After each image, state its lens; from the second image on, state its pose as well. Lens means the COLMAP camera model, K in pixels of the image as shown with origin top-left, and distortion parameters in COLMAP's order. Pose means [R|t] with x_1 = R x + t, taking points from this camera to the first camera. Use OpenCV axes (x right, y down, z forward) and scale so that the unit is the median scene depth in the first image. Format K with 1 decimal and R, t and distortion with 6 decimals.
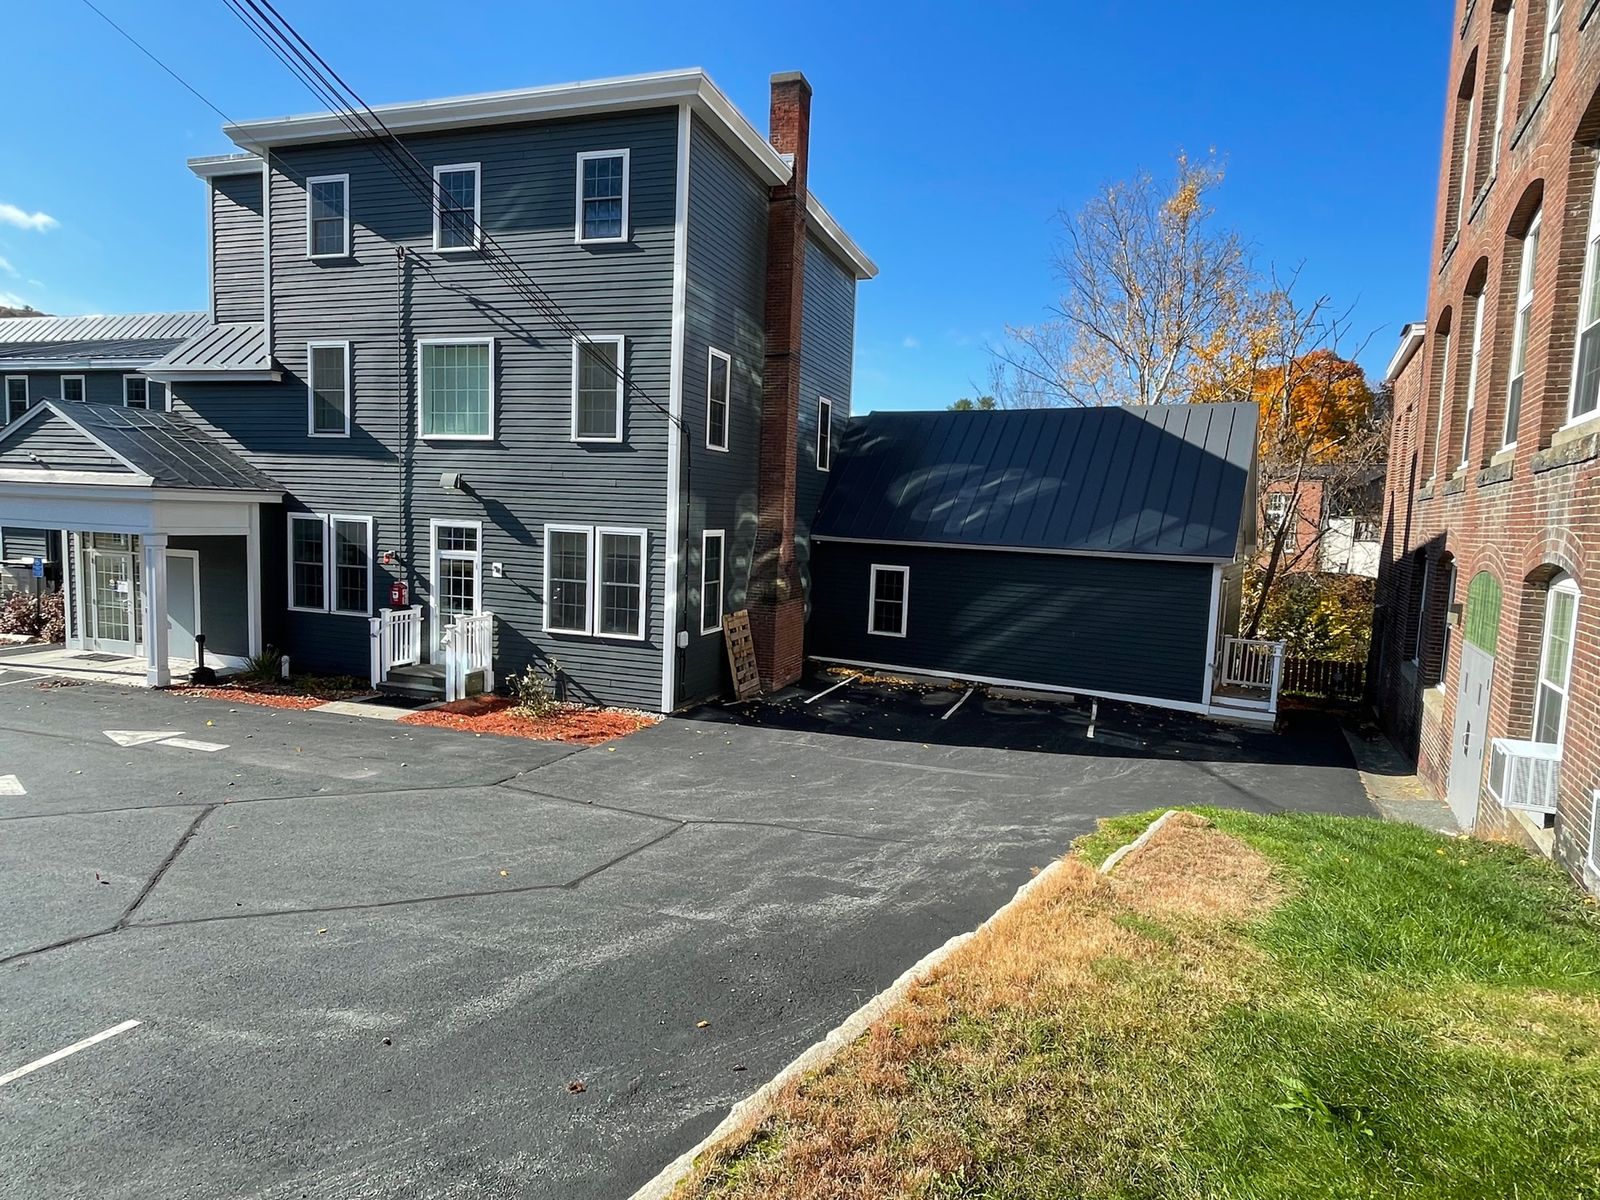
lens RADIAL K [[934.3, 0, 795.8], [0, 934.3, 596.8], [0, 0, 1]] dist [0.006353, -0.002482]
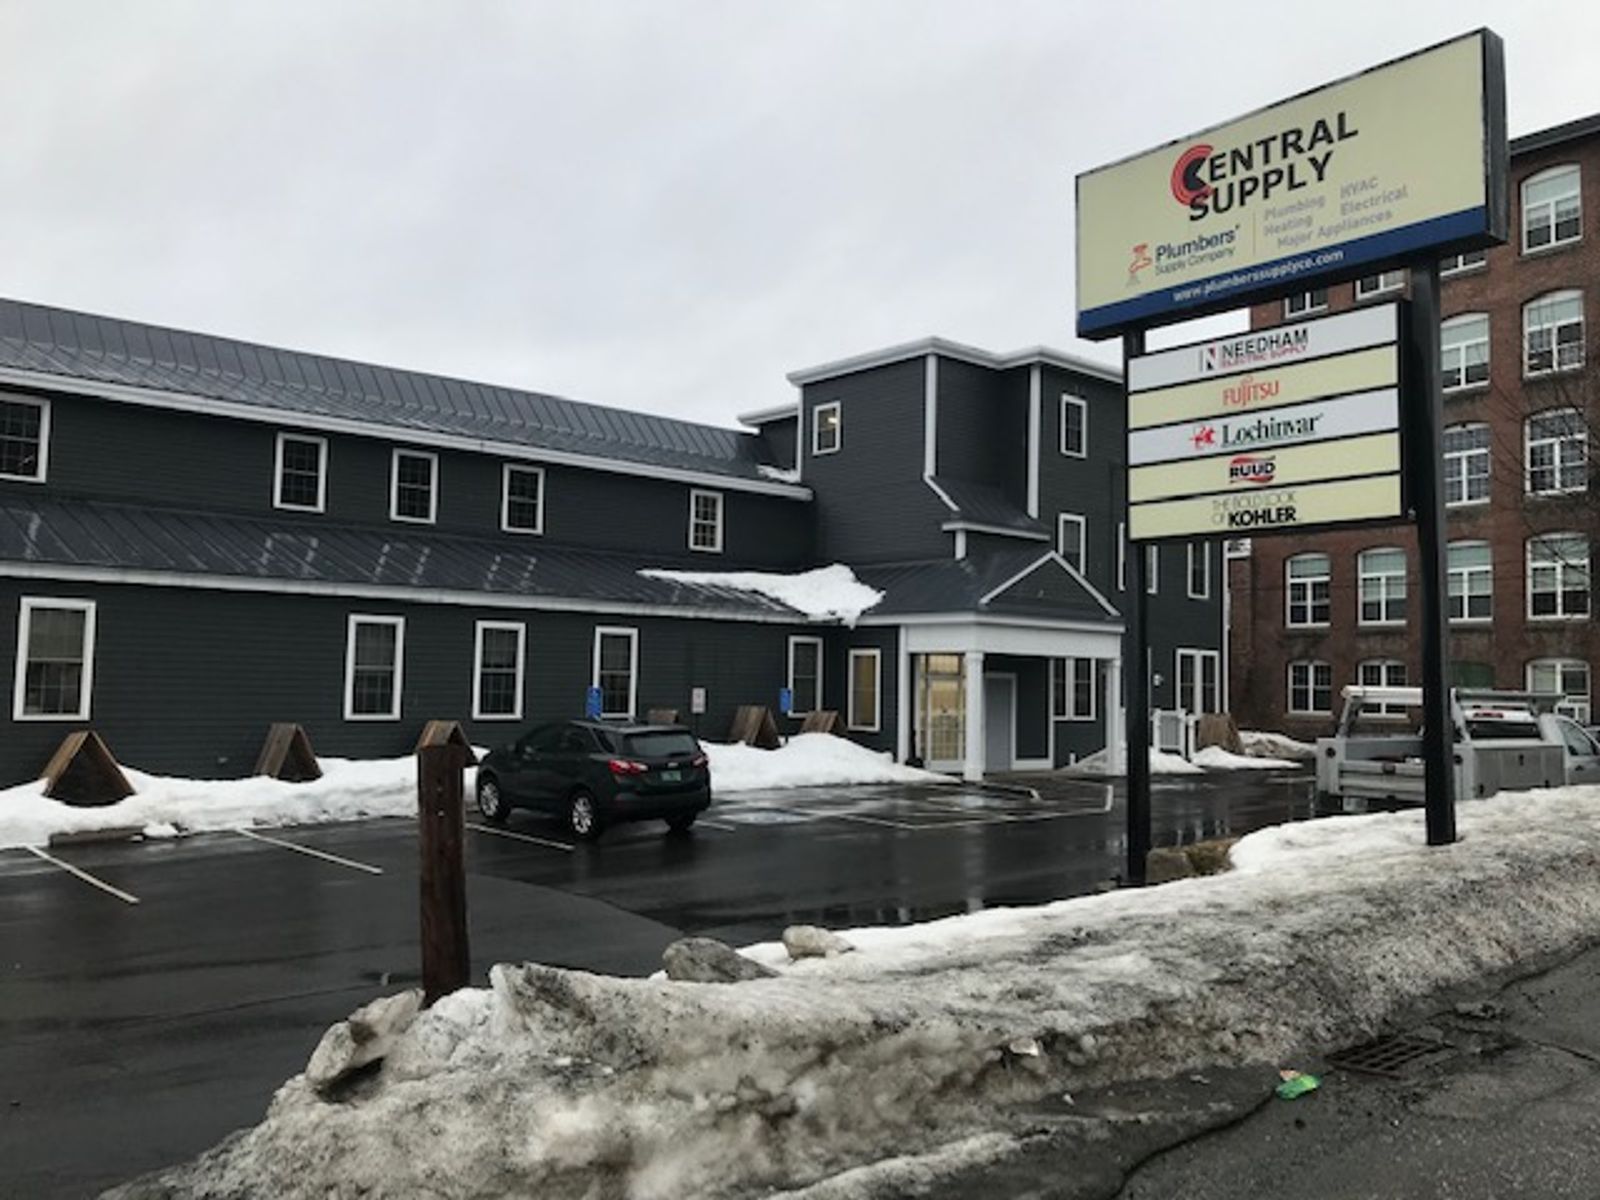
lens RADIAL K [[1301.4, 0, 802.6], [0, 1301.4, 592.2], [0, 0, 1]] dist [0.048443, -0.047442]
pose [[0.504744, 0.032241, 0.862667, -2.400038], [0.074086, 0.993998, -0.080497, -0.041808], [-0.860084, 0.104541, 0.499326, 0.423372]]
